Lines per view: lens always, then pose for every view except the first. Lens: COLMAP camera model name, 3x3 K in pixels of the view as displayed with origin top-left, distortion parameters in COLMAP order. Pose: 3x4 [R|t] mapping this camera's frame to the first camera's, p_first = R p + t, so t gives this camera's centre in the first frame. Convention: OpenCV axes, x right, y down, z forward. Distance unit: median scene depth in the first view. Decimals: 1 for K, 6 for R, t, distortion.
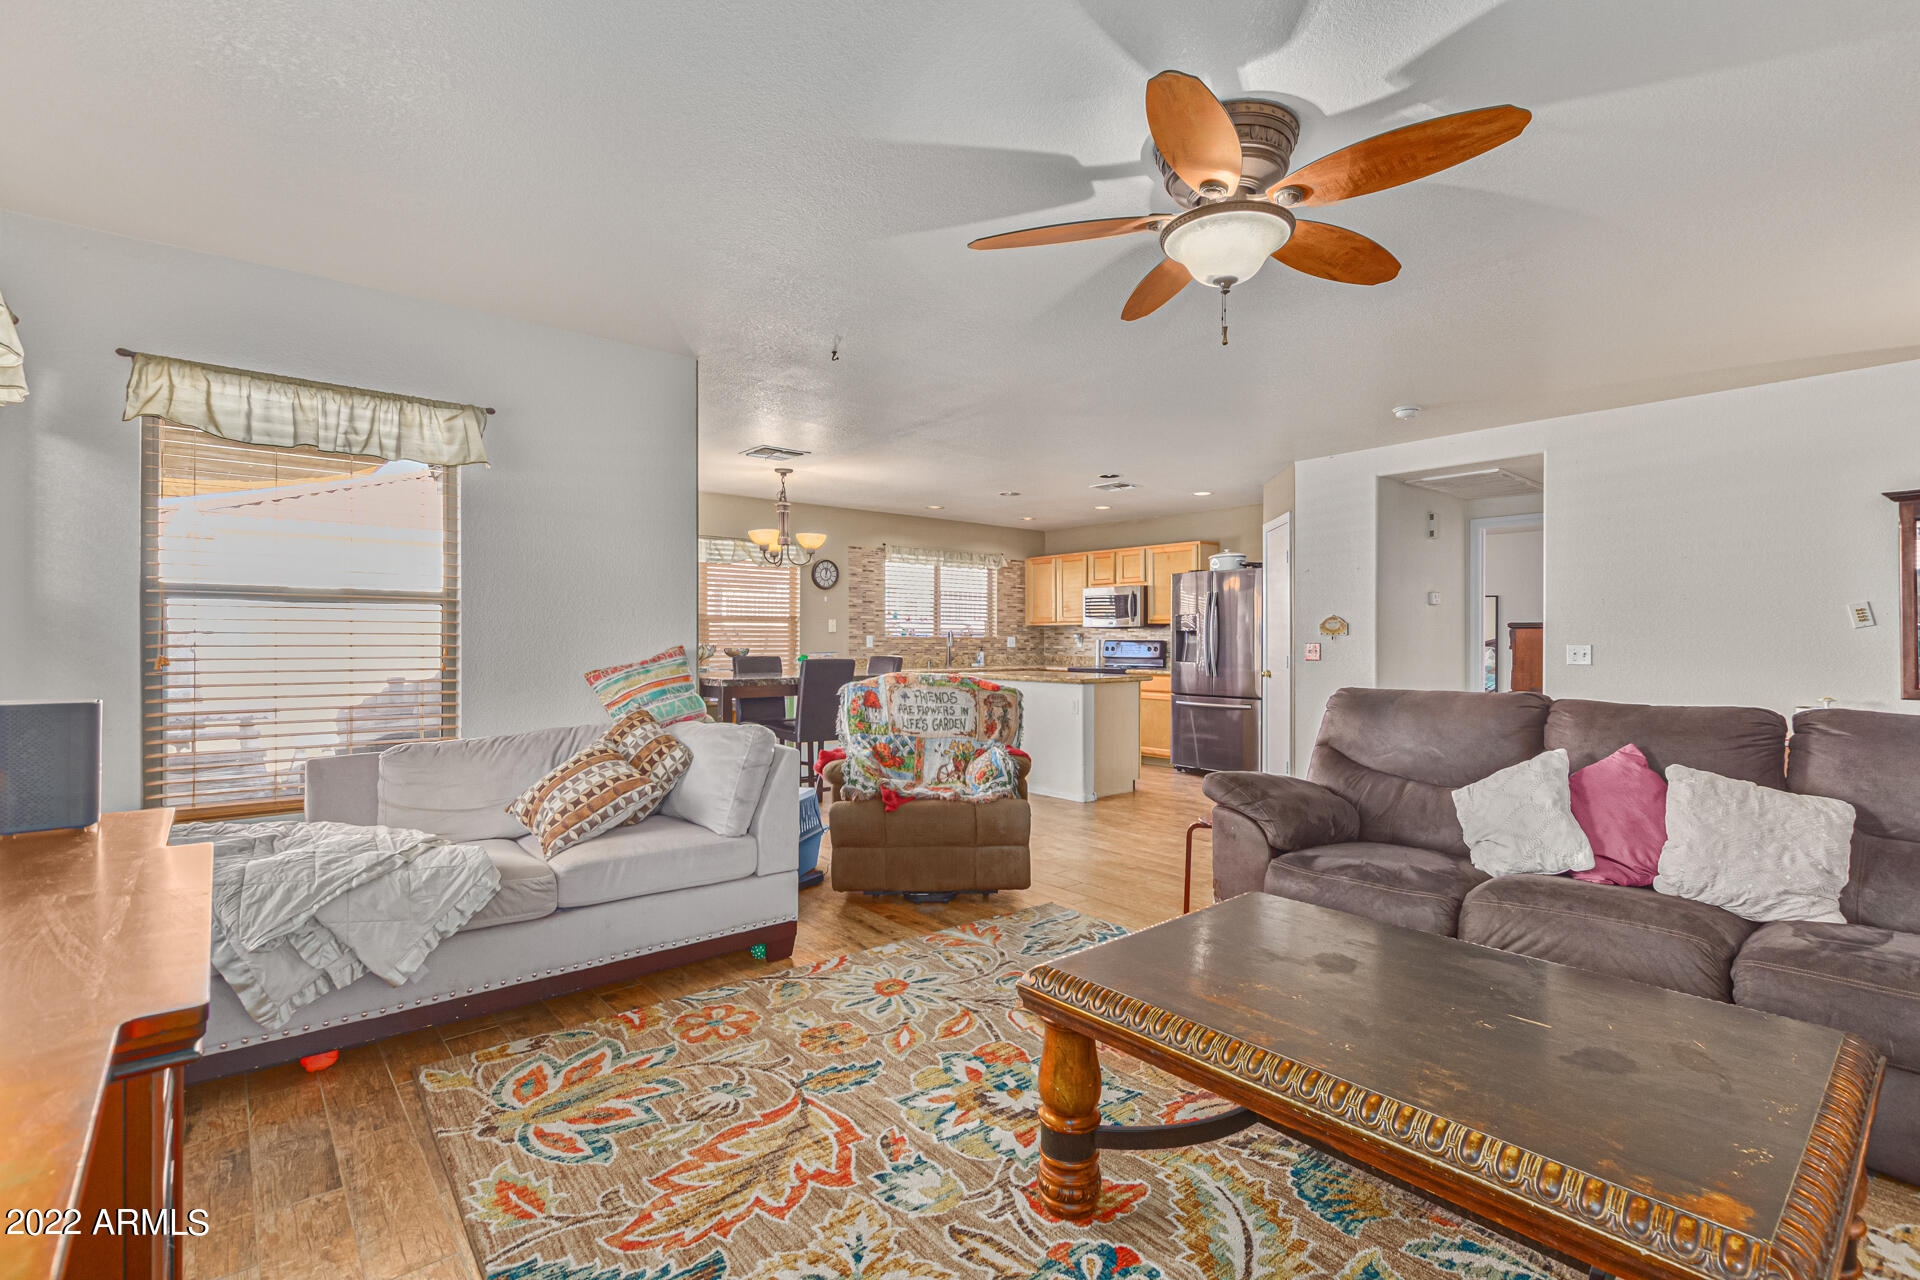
lens RADIAL K [[872.0, 0, 967.0], [0, 872.0, 643.4], [0, 0, 1]] dist [0.004192, -0.000337]
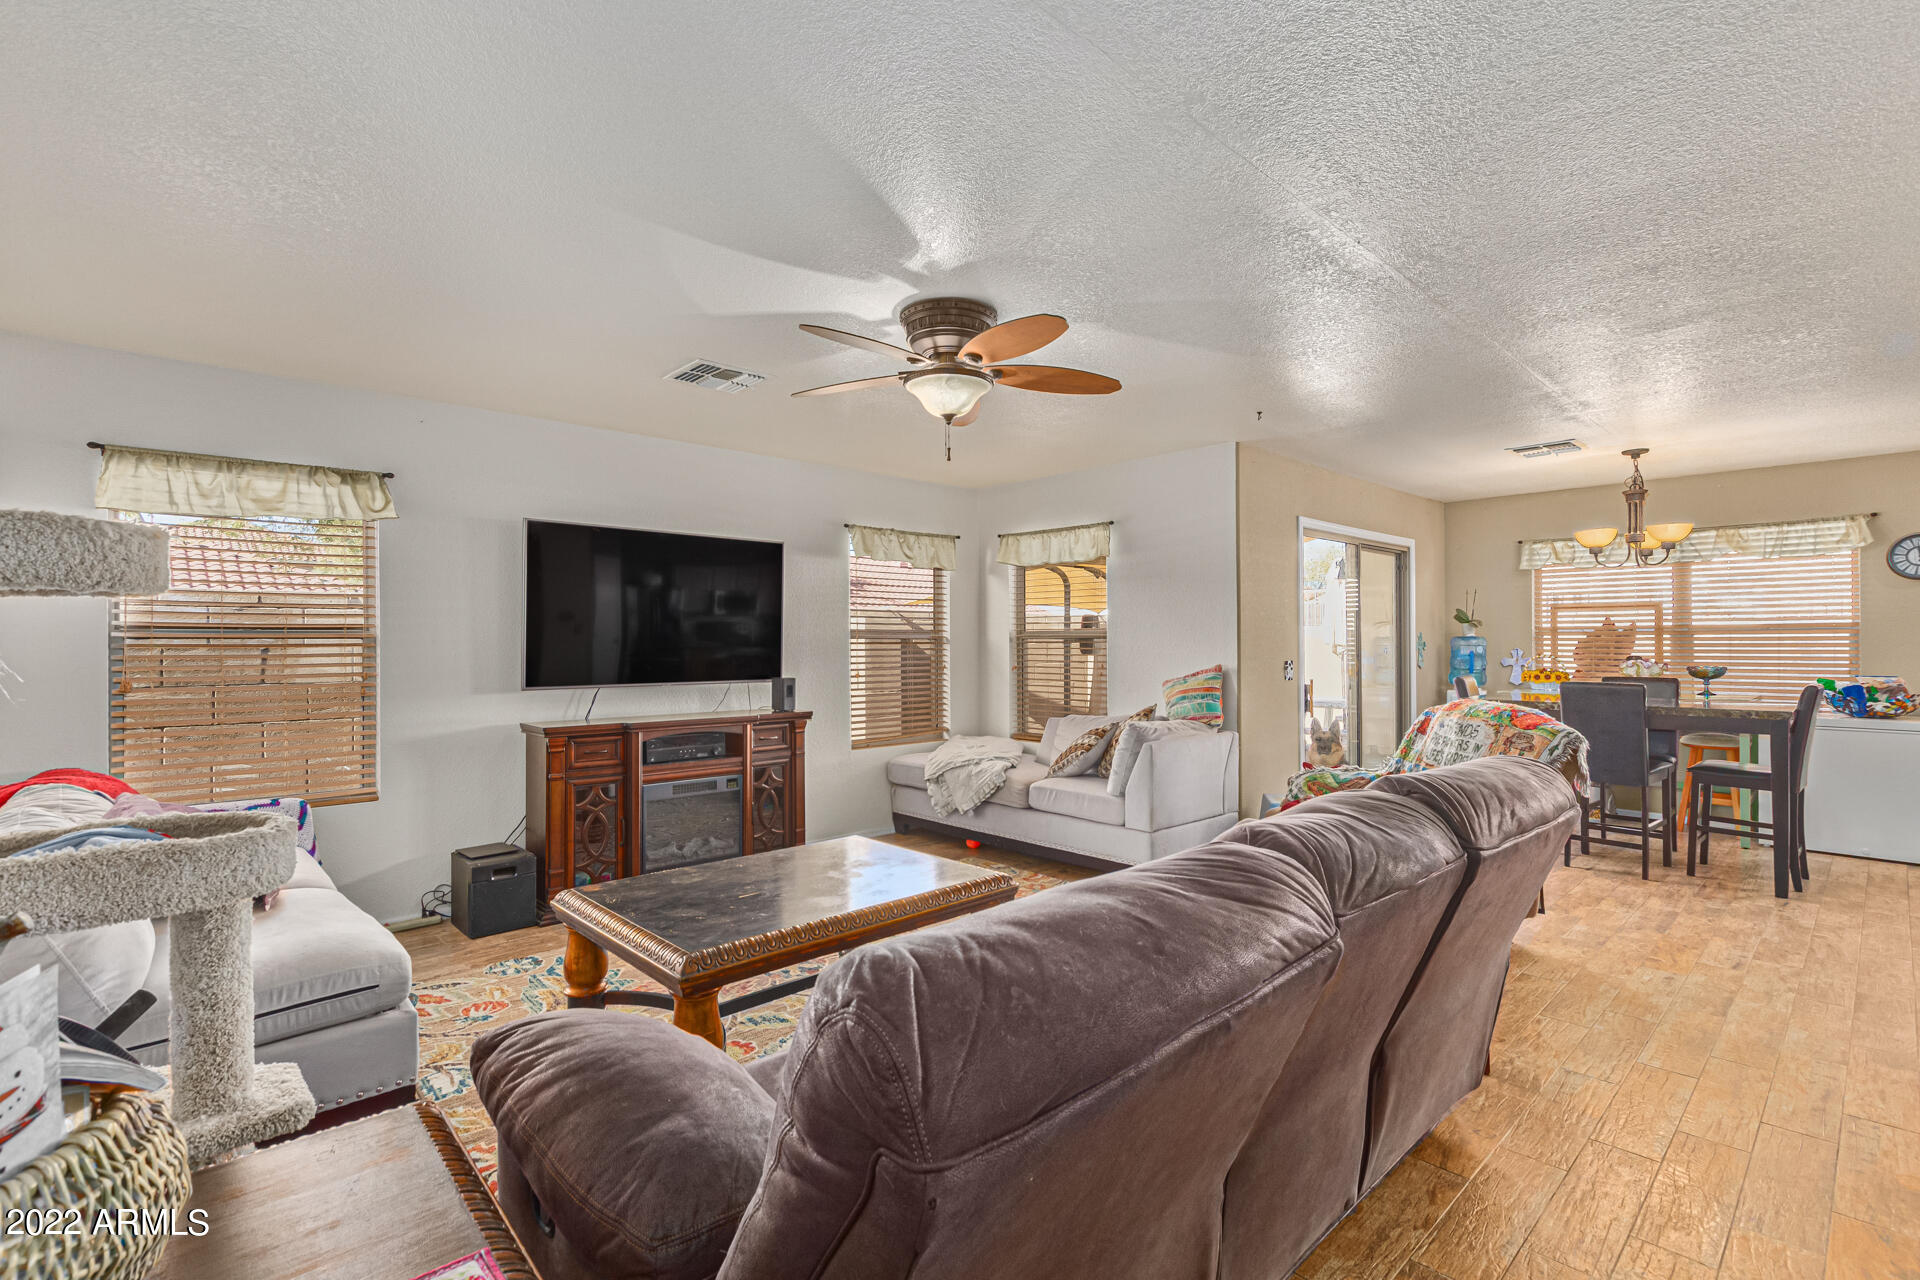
lens RADIAL K [[872.0, 0, 954.3], [0, 872.0, 639.3], [0, 0, 1]] dist [0.004192, -0.000337]
pose [[0.043043, -0.007862, -0.999042, 1.506644], [-0.000706, 0.999969, -0.007900, -0.038252], [0.999073, 0.001046, 0.043036, 0.837217]]
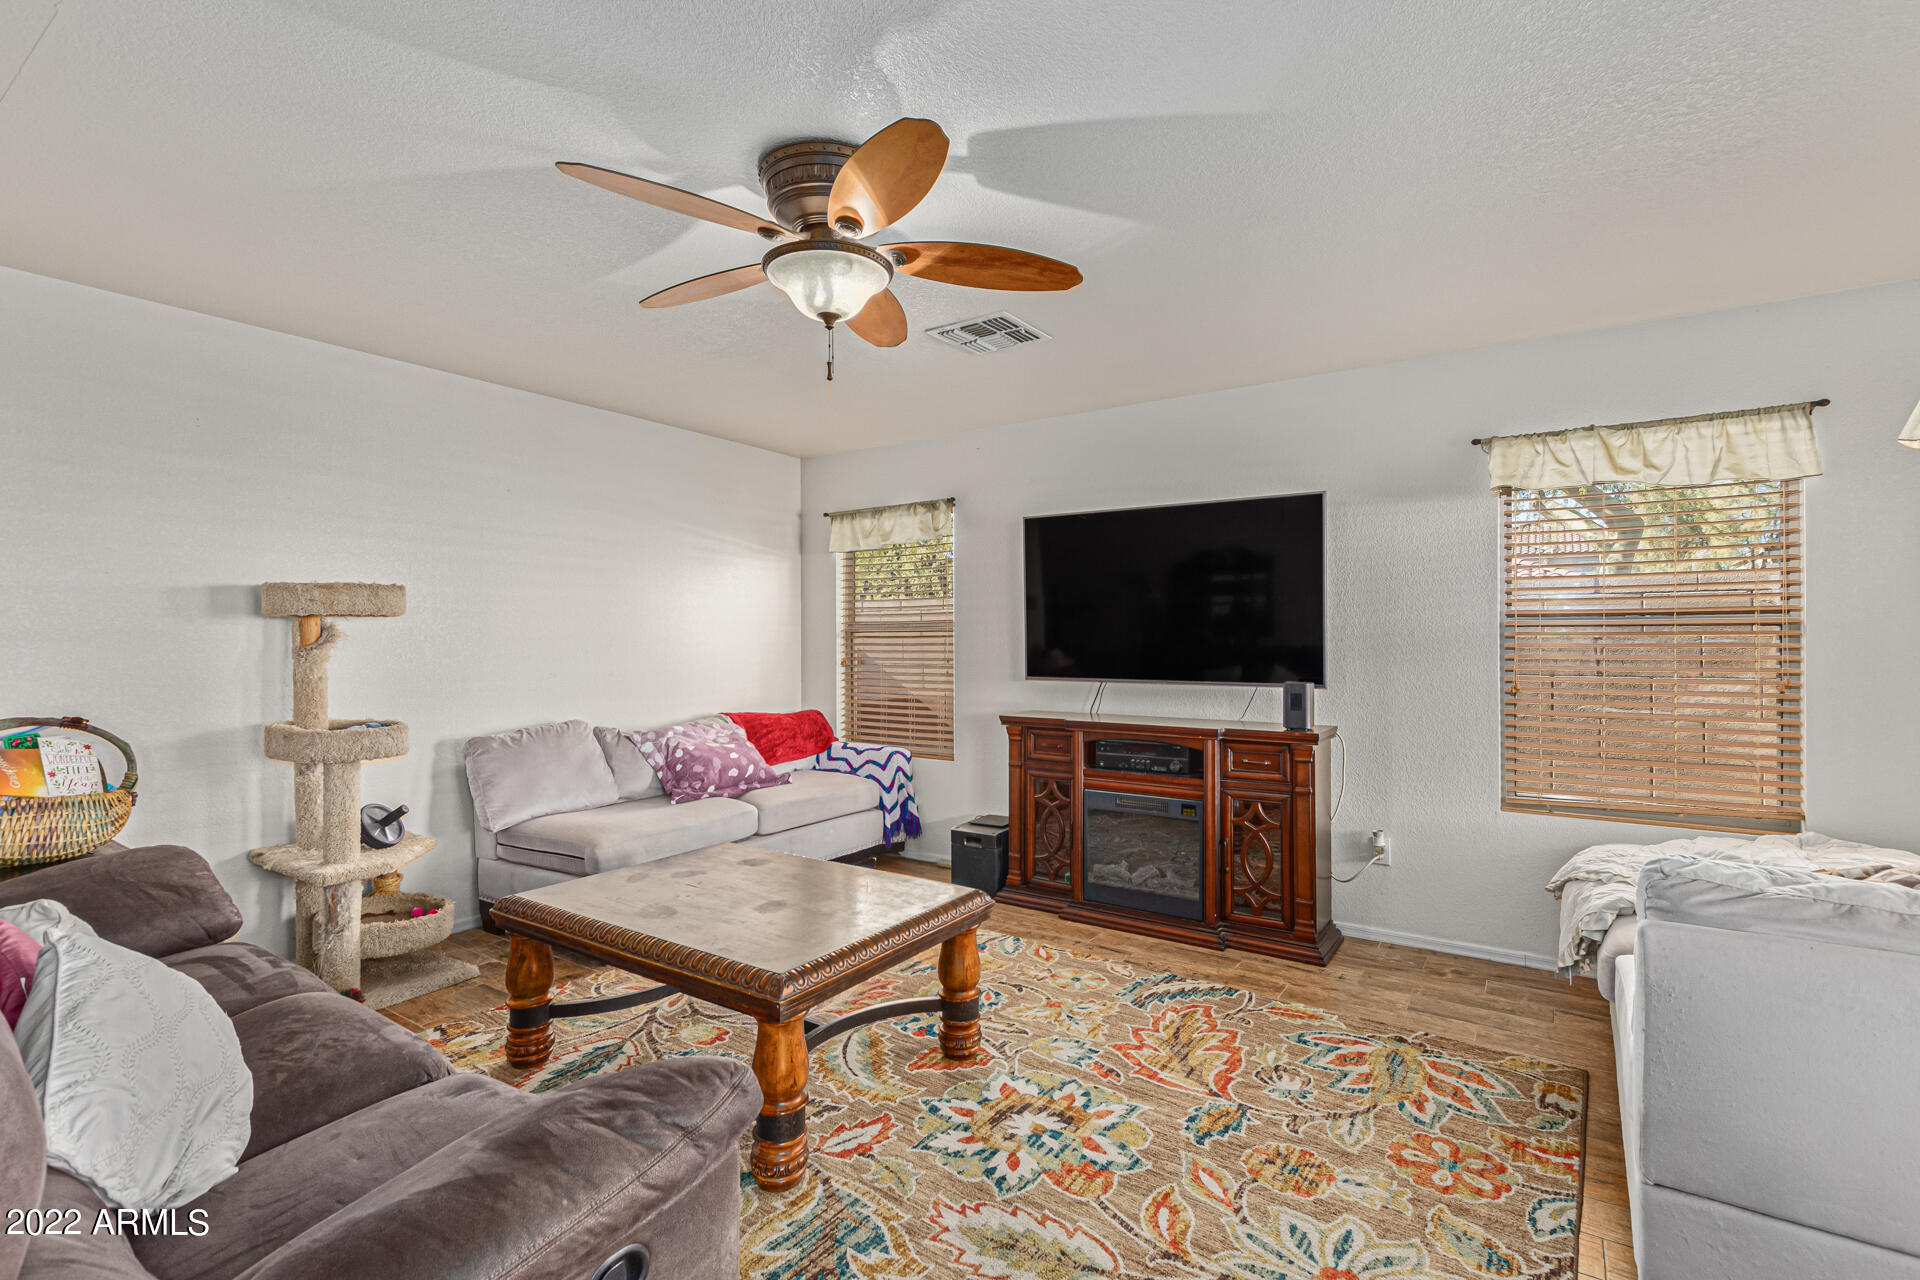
lens RADIAL K [[872.0, 0, 966.7], [0, 872.0, 639.6], [0, 0, 1]] dist [0.004192, -0.000337]
pose [[-0.963643, 0.002393, -0.267183, 0.366393], [0.001051, 0.999986, 0.005165, -0.043498], [0.267191, 0.004697, -0.963632, 1.782496]]
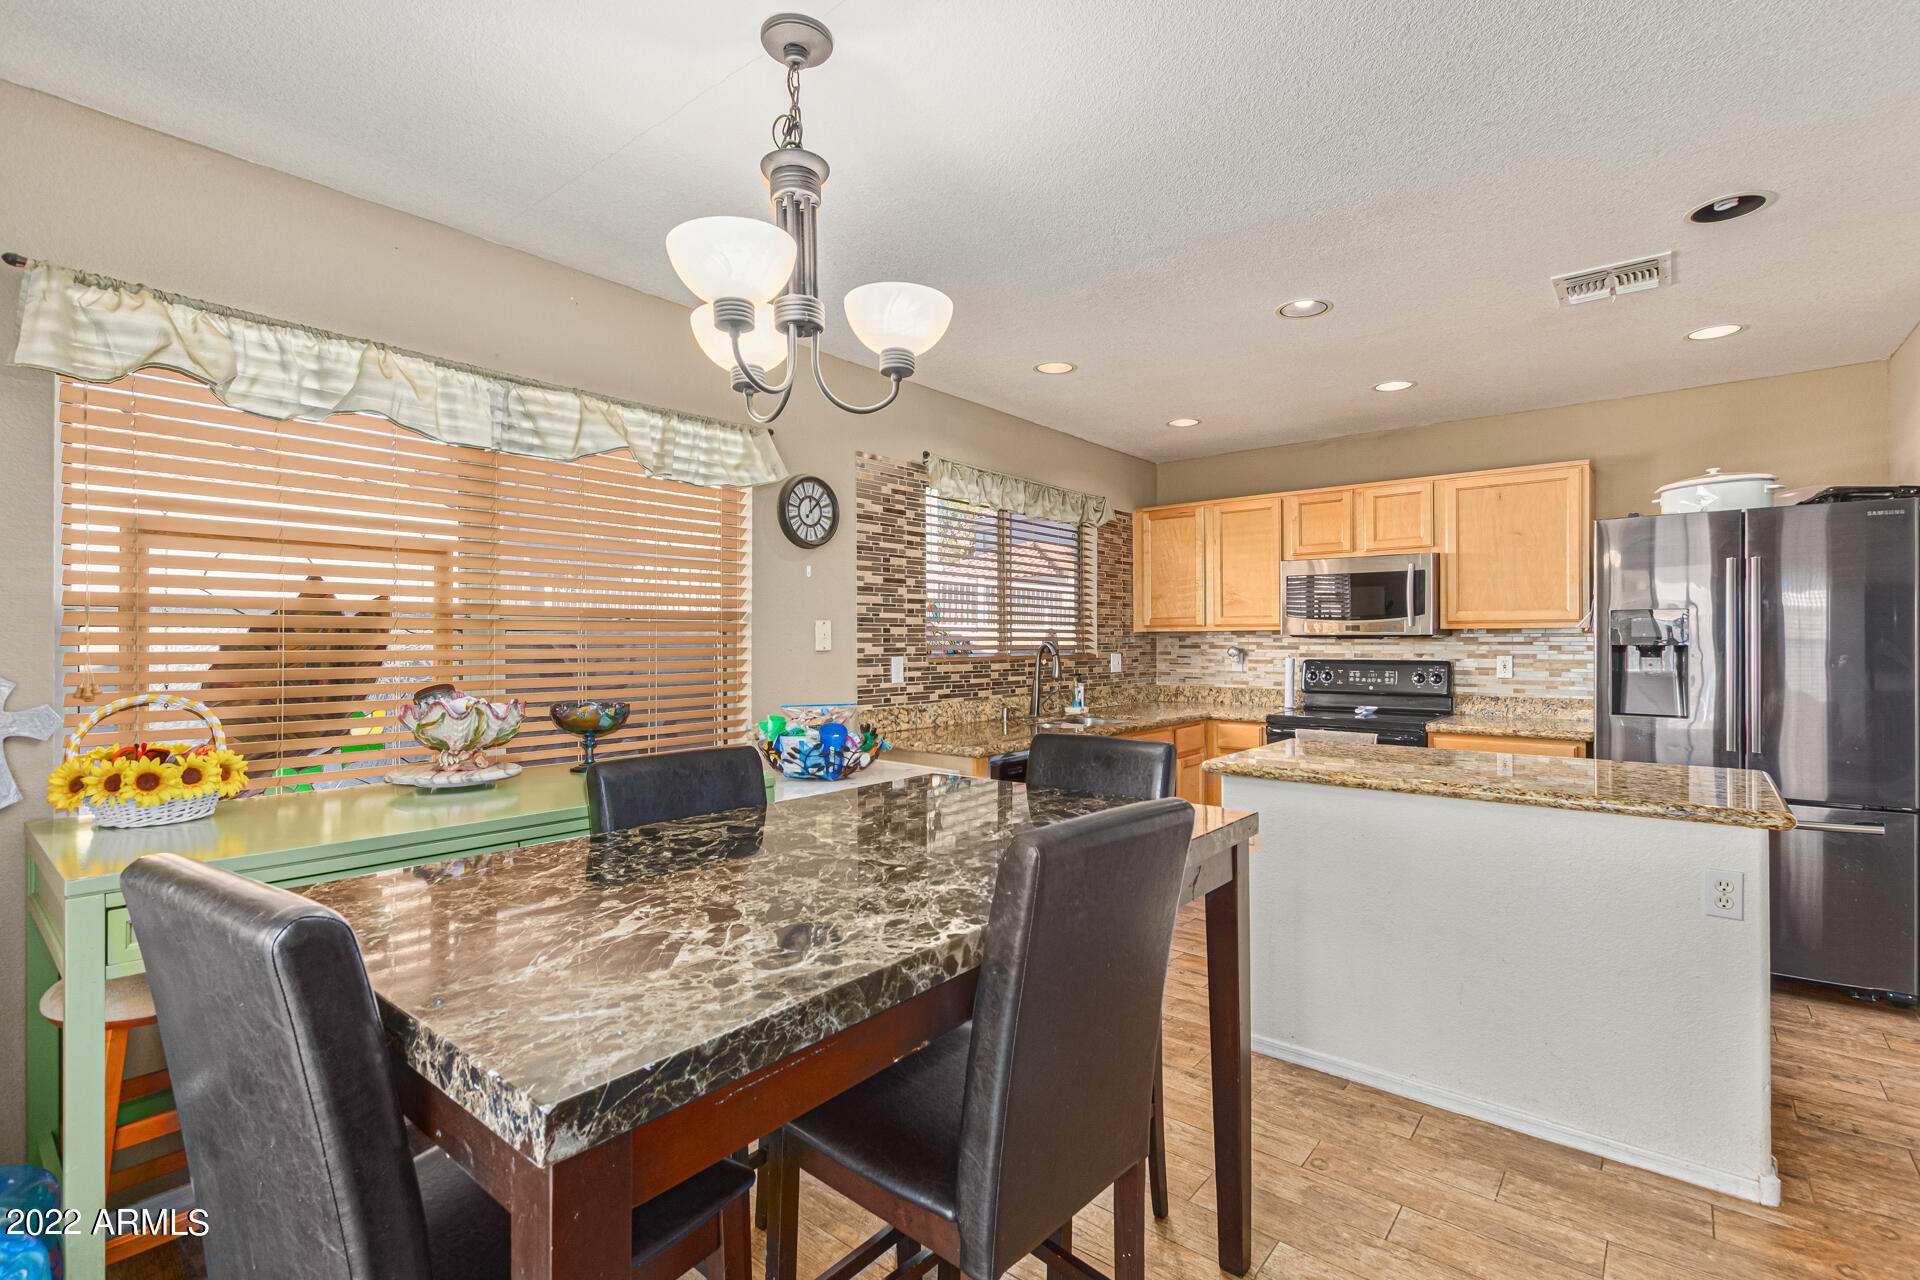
lens RADIAL K [[872.0, 0, 962.2], [0, 872.0, 640.0], [0, 0, 1]] dist [0.004192, -0.000337]
pose [[0.985115, -0.004488, 0.171841, -0.535323], [0.005645, 0.999965, -0.006245, -0.050052], [-0.171806, 0.007123, 0.985105, 1.908582]]
